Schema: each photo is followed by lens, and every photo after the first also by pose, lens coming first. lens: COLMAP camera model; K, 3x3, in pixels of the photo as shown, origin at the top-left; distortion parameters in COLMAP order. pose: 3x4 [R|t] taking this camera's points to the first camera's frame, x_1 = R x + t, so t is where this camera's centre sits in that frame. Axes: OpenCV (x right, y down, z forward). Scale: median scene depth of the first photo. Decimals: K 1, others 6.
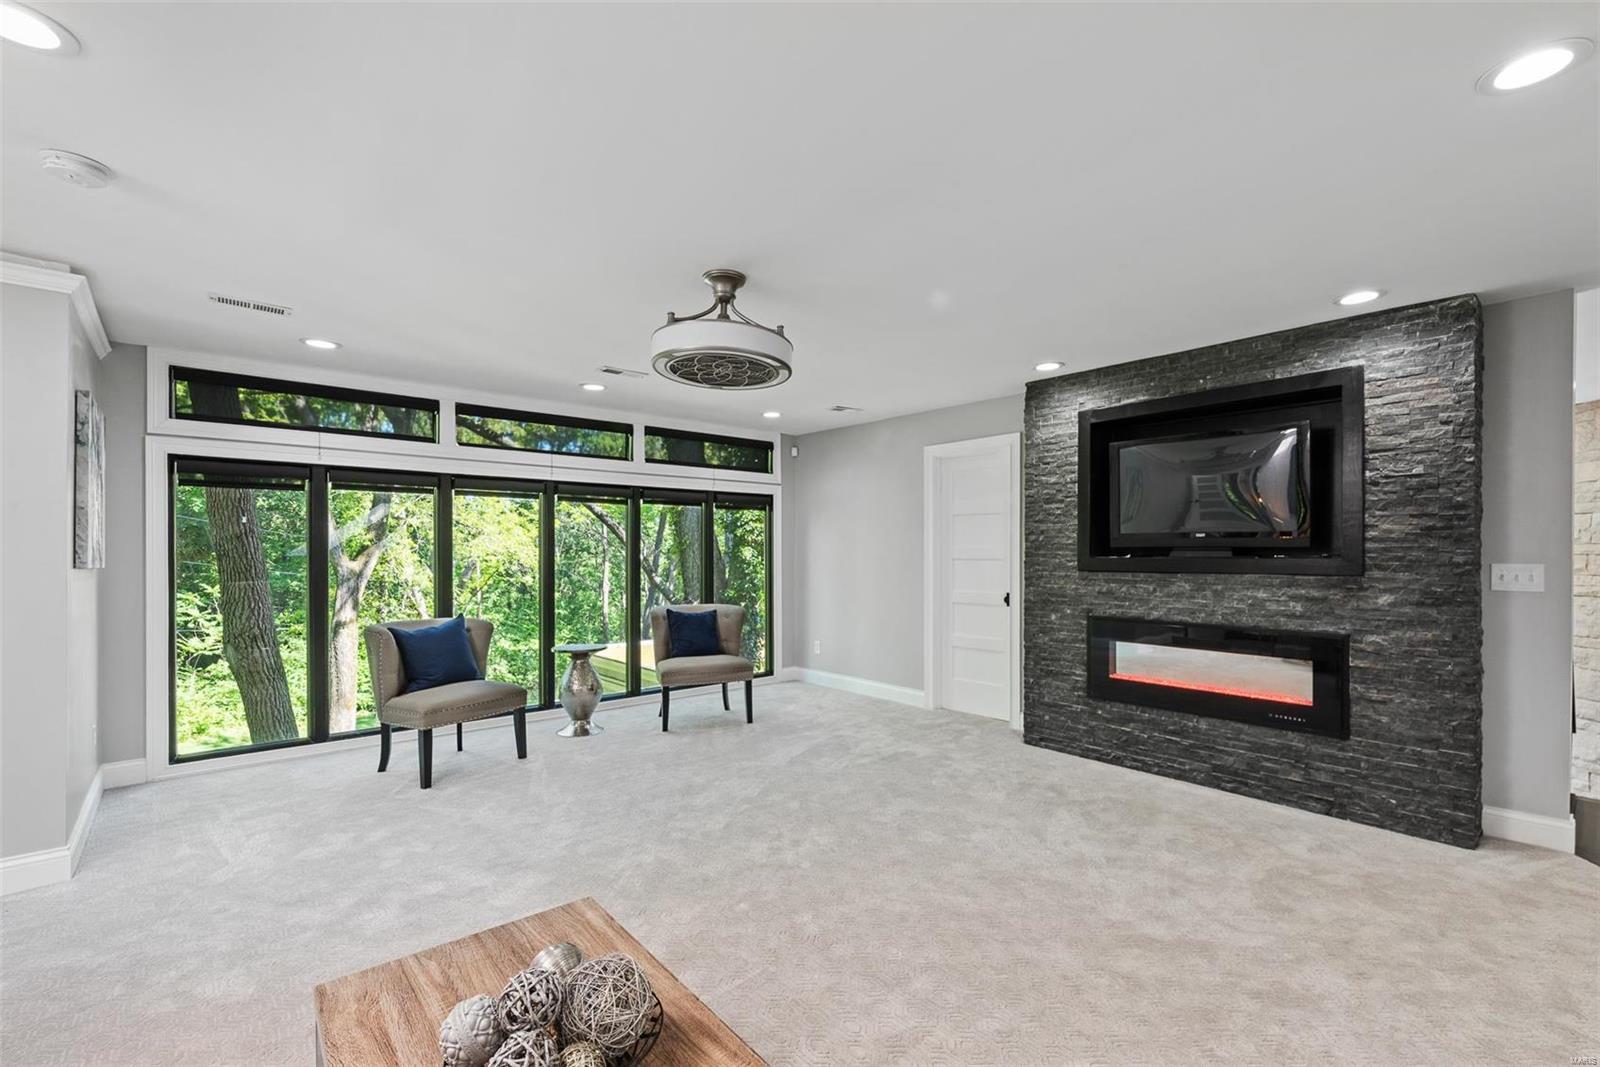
lens RADIAL K [[703.5, 0, 818.6], [0, 703.5, 555.9], [0, 0, 1]] dist [0.005868, -0.001503]
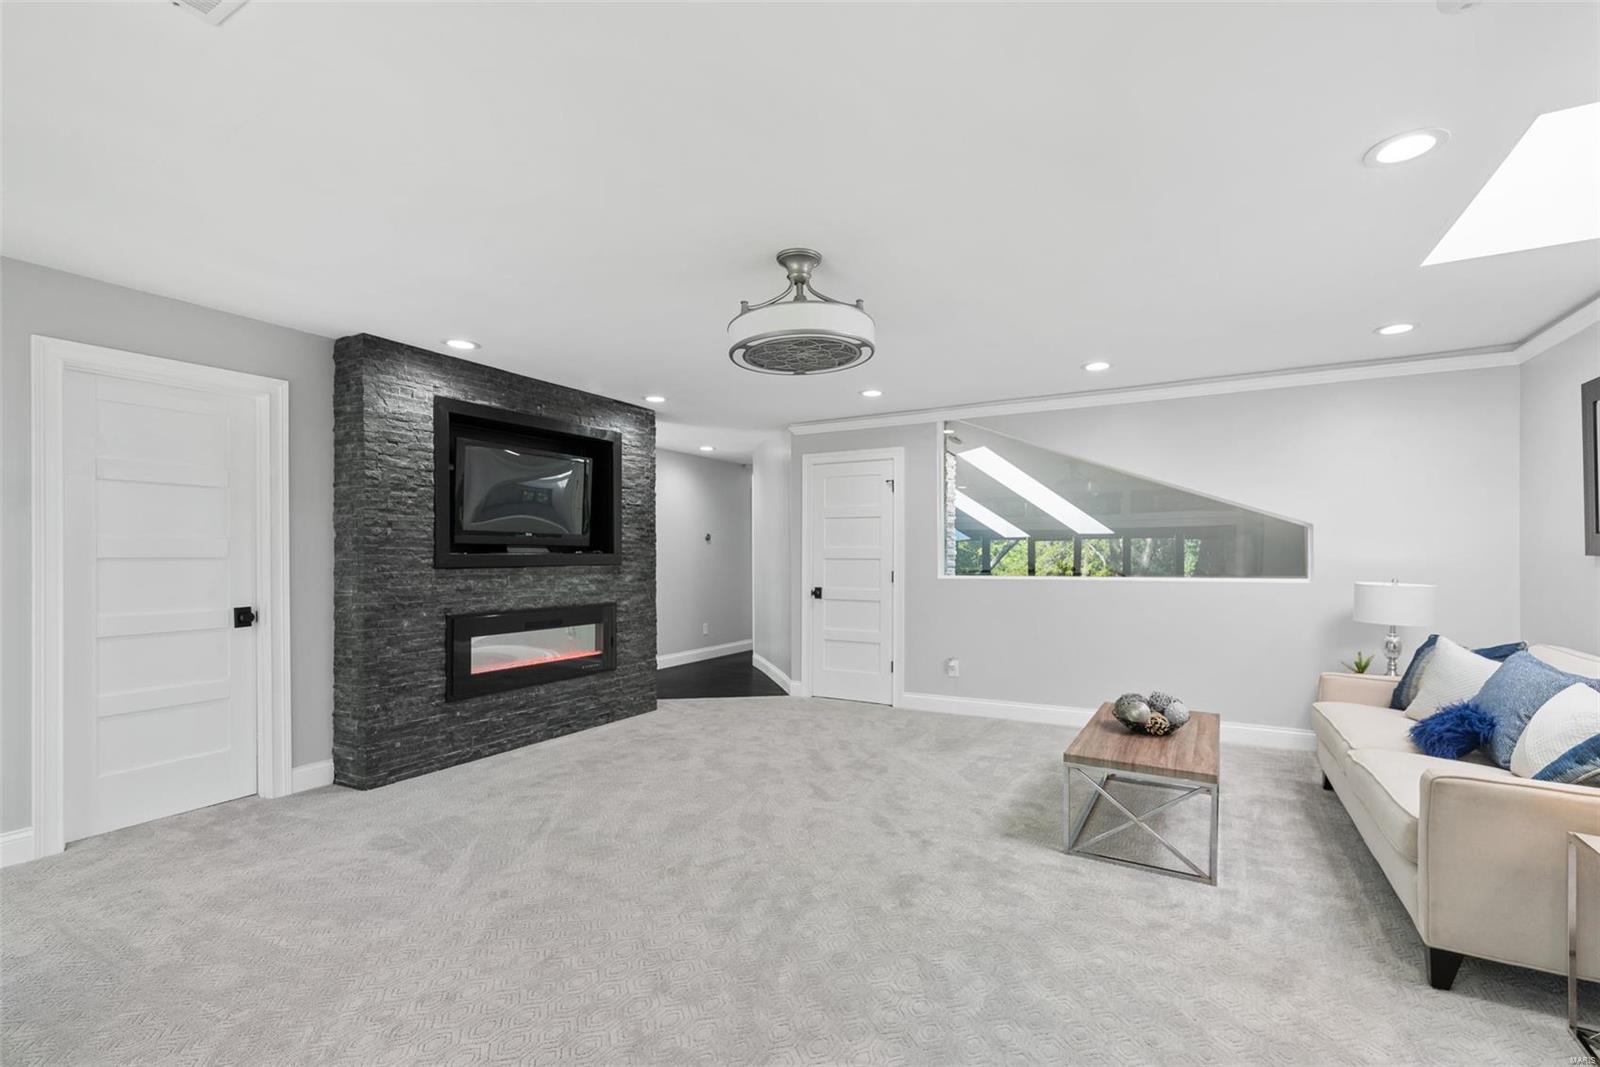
lens RADIAL K [[703.5, 0, 836.7], [0, 703.5, 551.6], [0, 0, 1]] dist [0.005868, -0.001503]
pose [[-0.359623, 0.003474, 0.933091, -0.689338], [0.004288, 0.999989, -0.002071, 0.003419], [-0.933088, 0.003256, -0.359634, 0.860641]]
